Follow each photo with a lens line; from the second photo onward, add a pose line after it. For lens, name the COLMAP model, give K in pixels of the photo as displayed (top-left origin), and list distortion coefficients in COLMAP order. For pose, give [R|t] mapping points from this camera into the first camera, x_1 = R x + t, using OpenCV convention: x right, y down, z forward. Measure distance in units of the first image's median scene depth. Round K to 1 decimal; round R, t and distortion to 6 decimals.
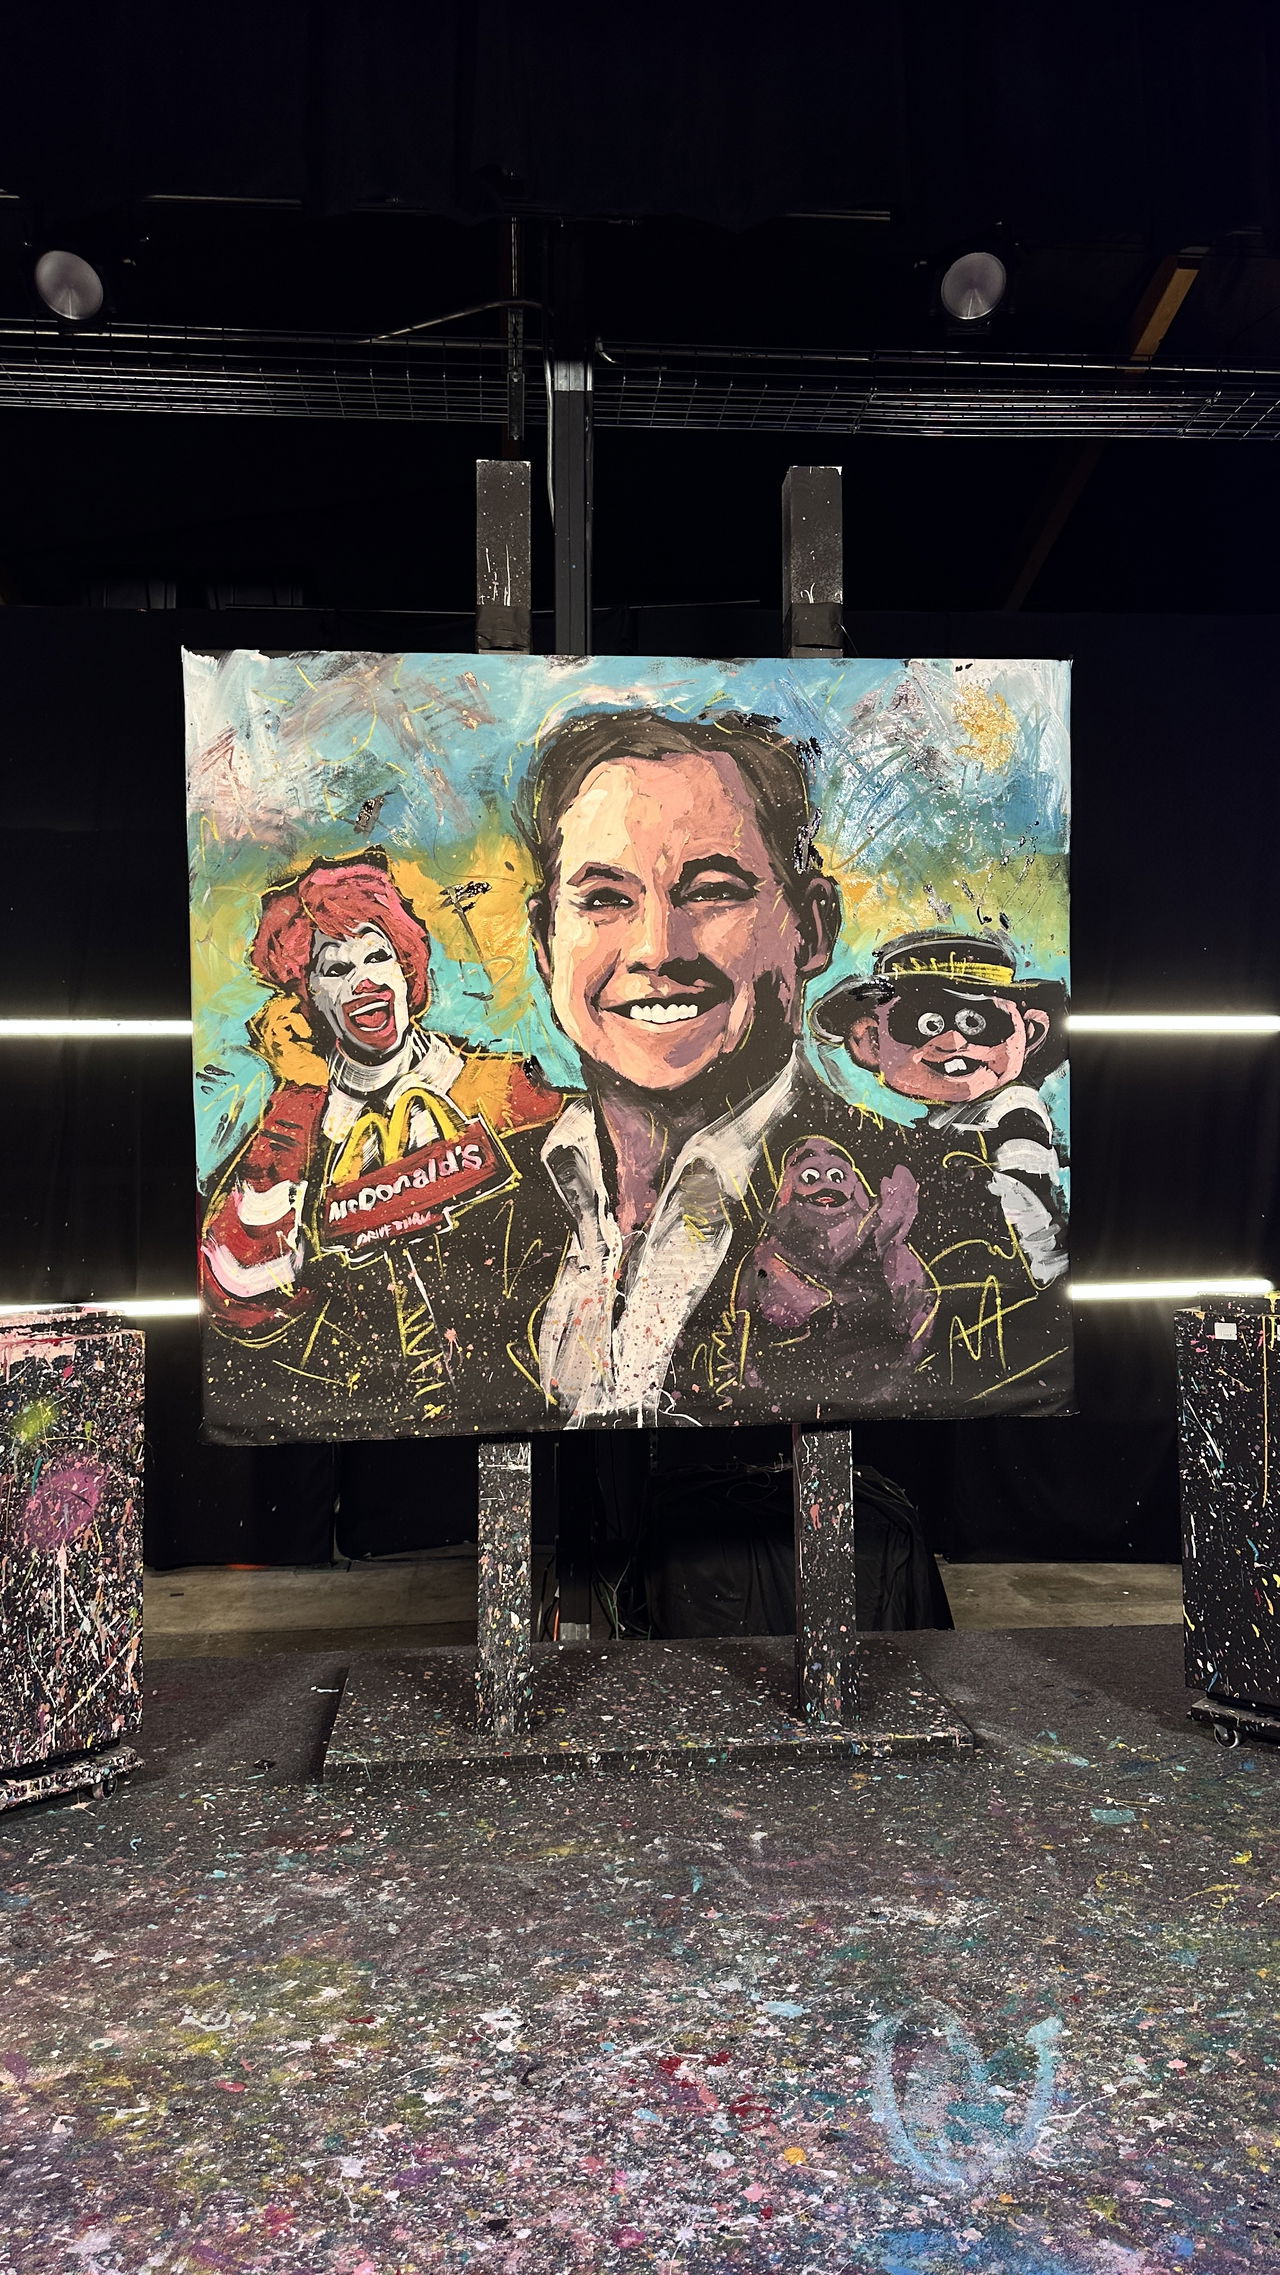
lens RADIAL K [[1618.3, 0, 640.0], [0, 1618.3, 1137.5], [0, 0, 1]] dist [0.091558, -0.191548]
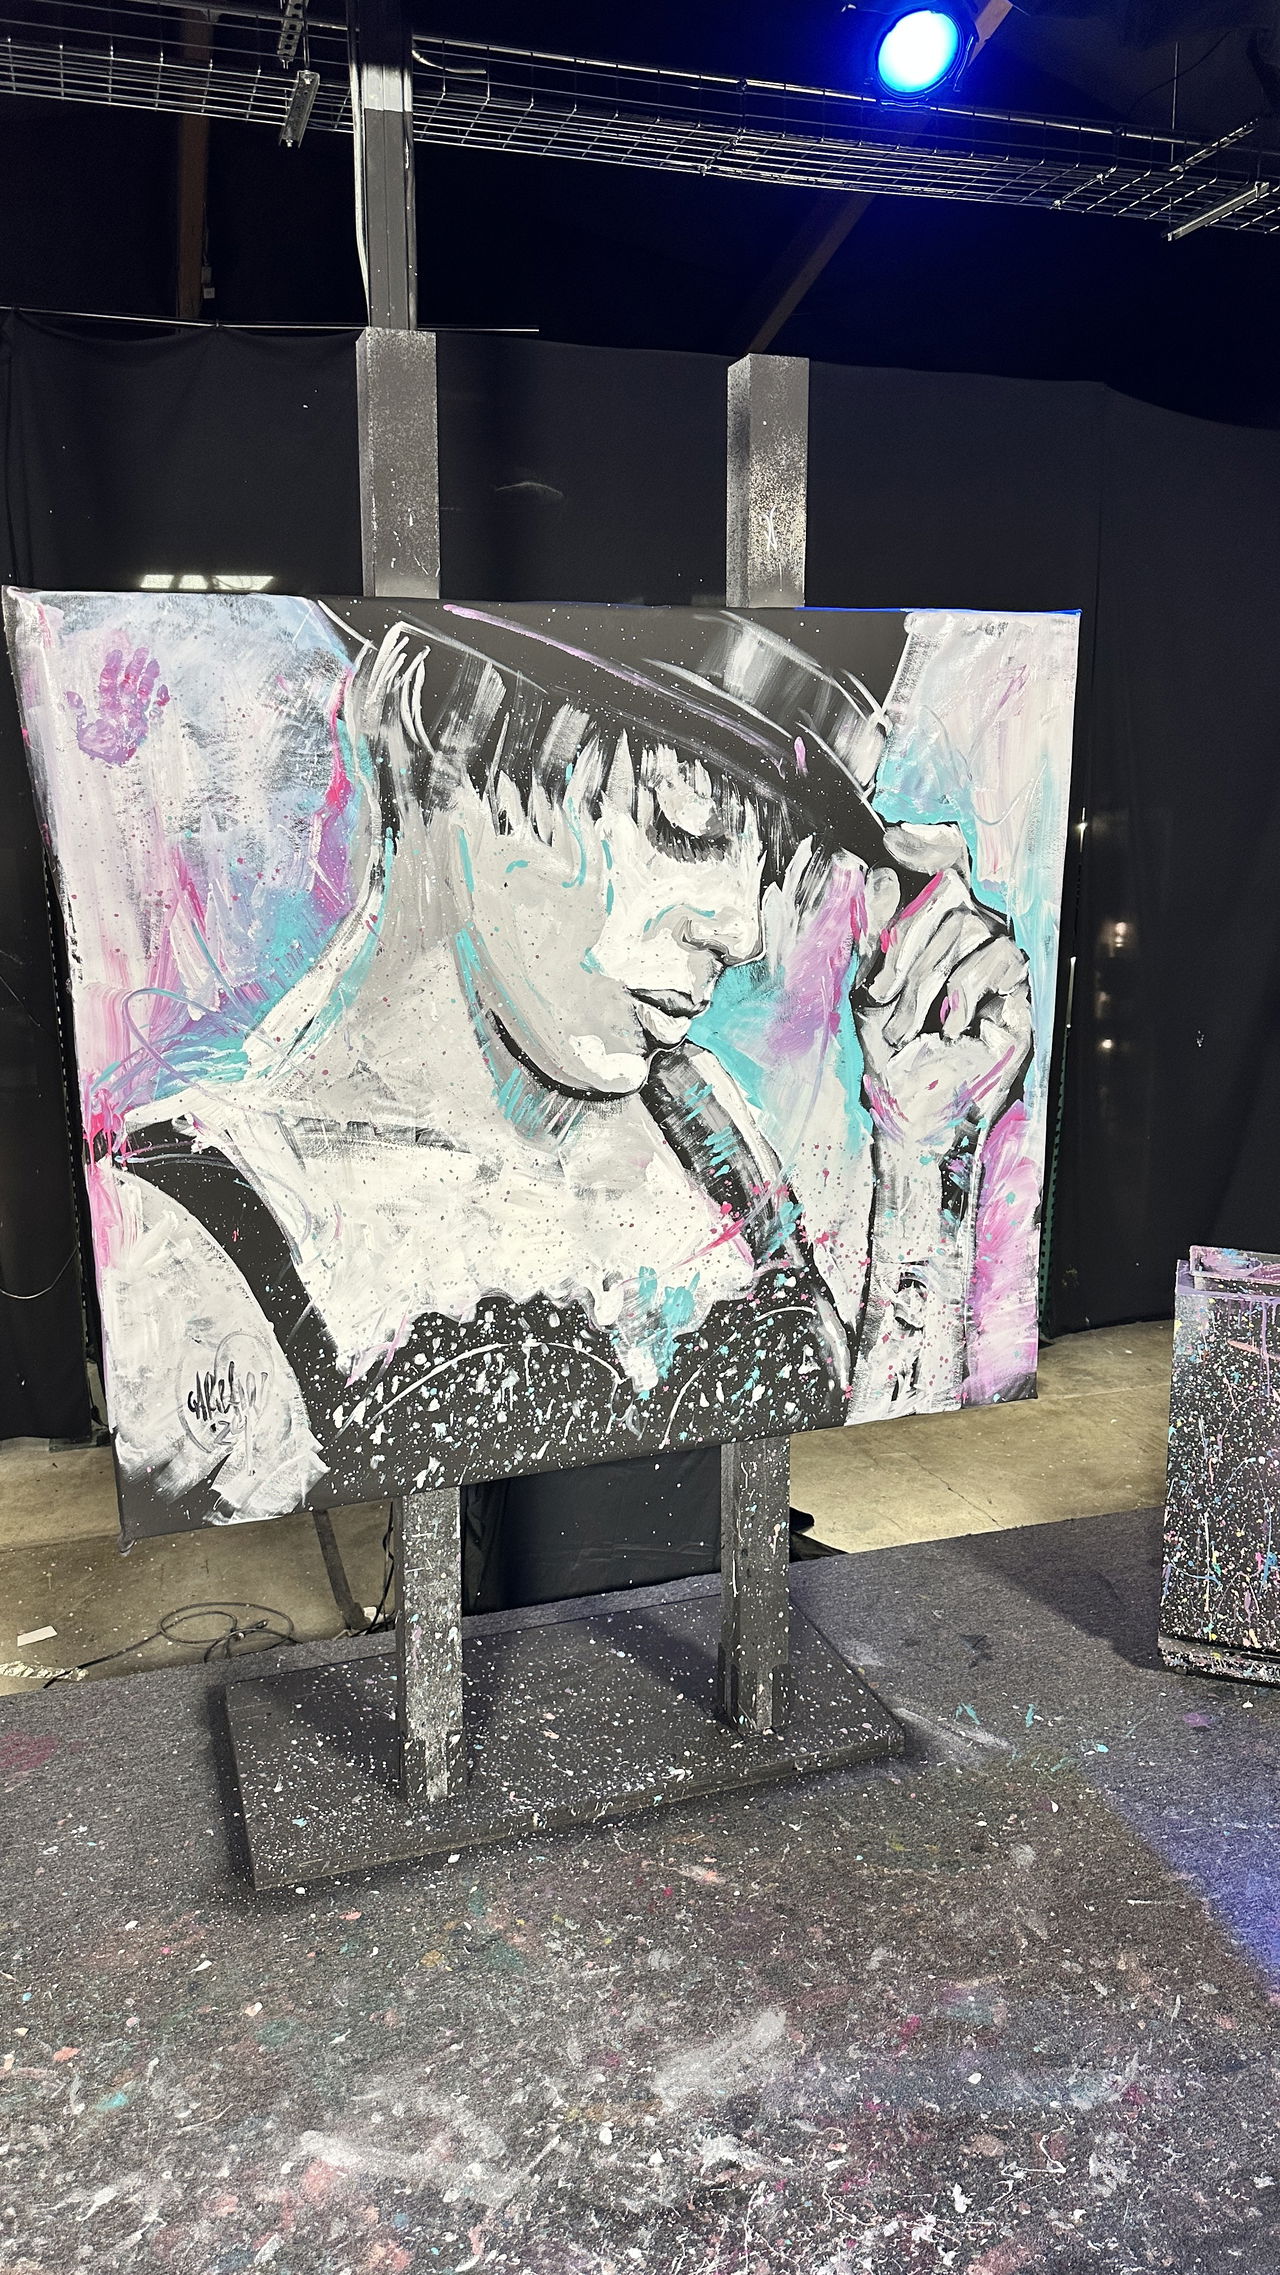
lens RADIAL K [[1618.3, 0, 640.0], [0, 1618.3, 1137.5], [0, 0, 1]] dist [0.091558, -0.191548]
pose [[0.974746, -0.038585, 0.219957, -0.114160], [-0.011020, 0.975449, 0.219948, -0.146934], [-0.223044, -0.216817, 0.950390, 0.121194]]
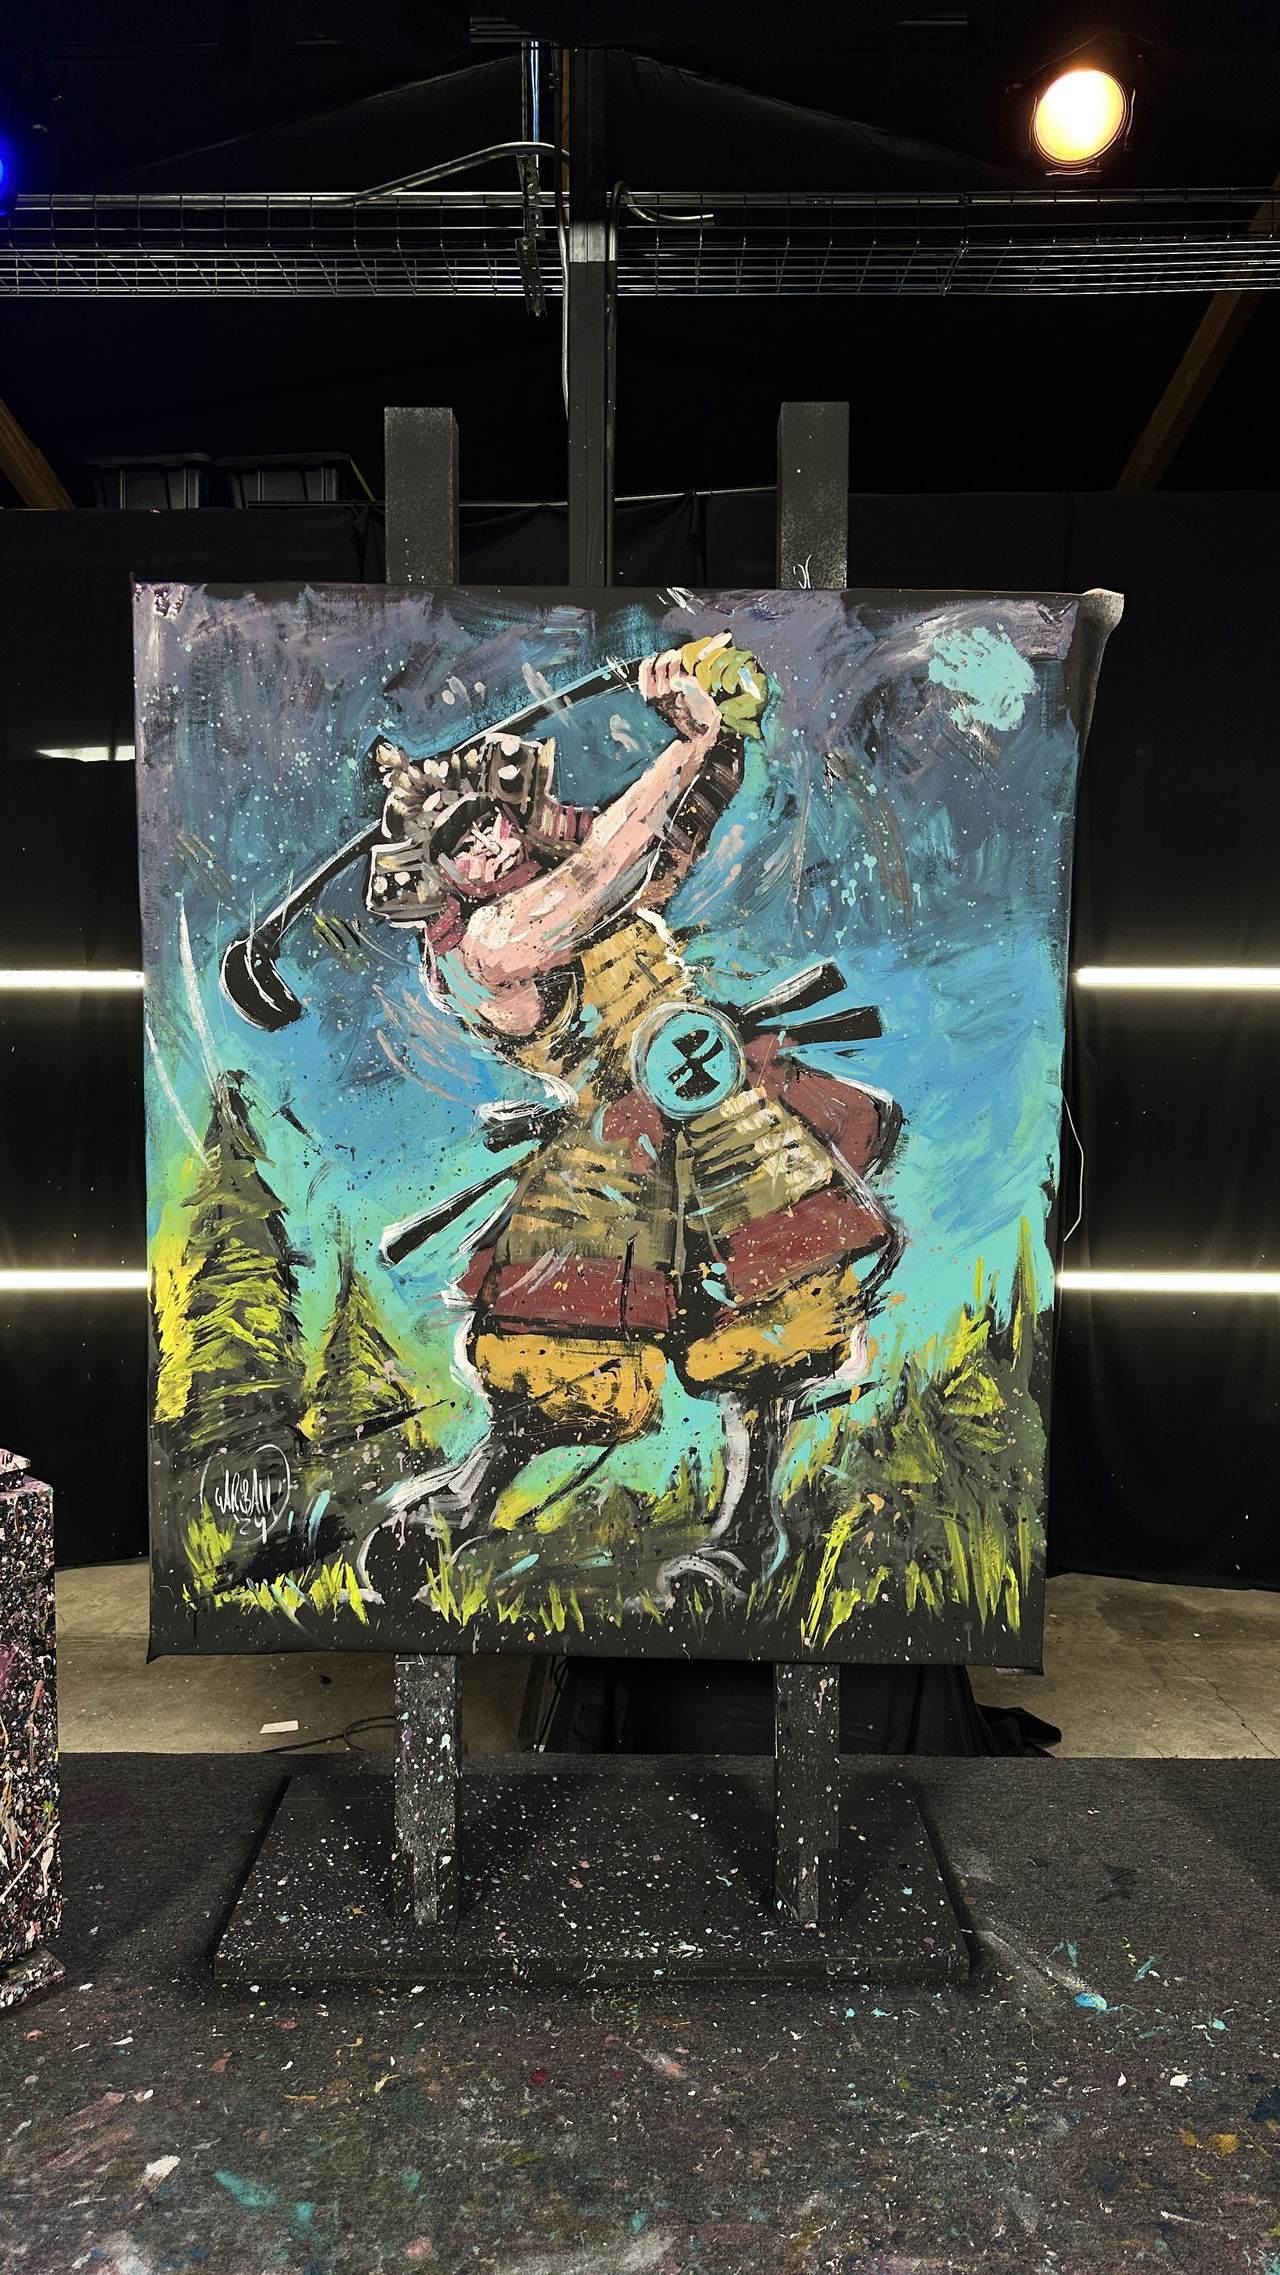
lens RADIAL K [[1624.0, 0, 640.0], [0, 1624.0, 1137.5], [0, 0, 1]] dist [-0.005762, -0.004425]
pose [[0.994455, 0.024445, -0.102284, 0.078874], [-0.014500, 0.995191, 0.096869, -0.092430], [0.104160, -0.094849, 0.990027, 0.144617]]
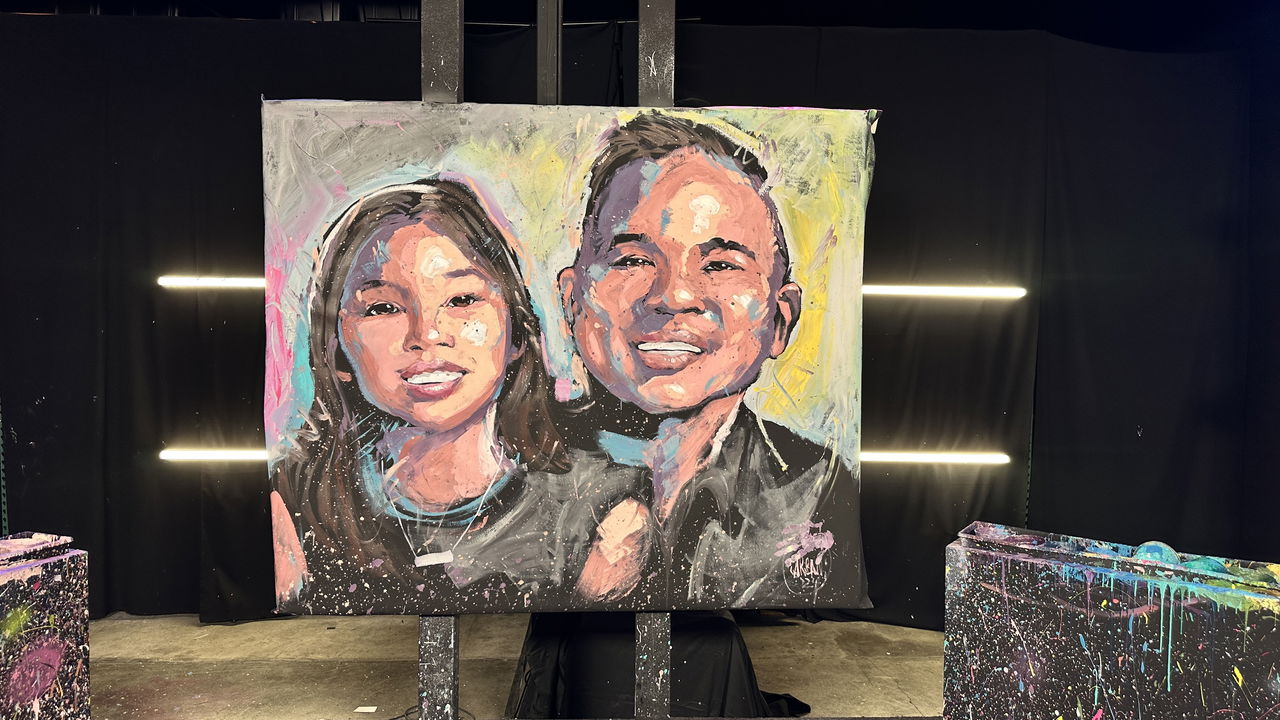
lens RADIAL K [[913.7, 0, 652.7], [0, 913.7, 347.6], [0, 0, 1]] dist [-0.005762, -0.004425]
pose [[0.998336, 0.028425, -0.050164, 0.109138], [-0.025583, 0.998080, 0.056416, -0.083607], [0.051672, -0.055039, 0.997146, 0.134293]]
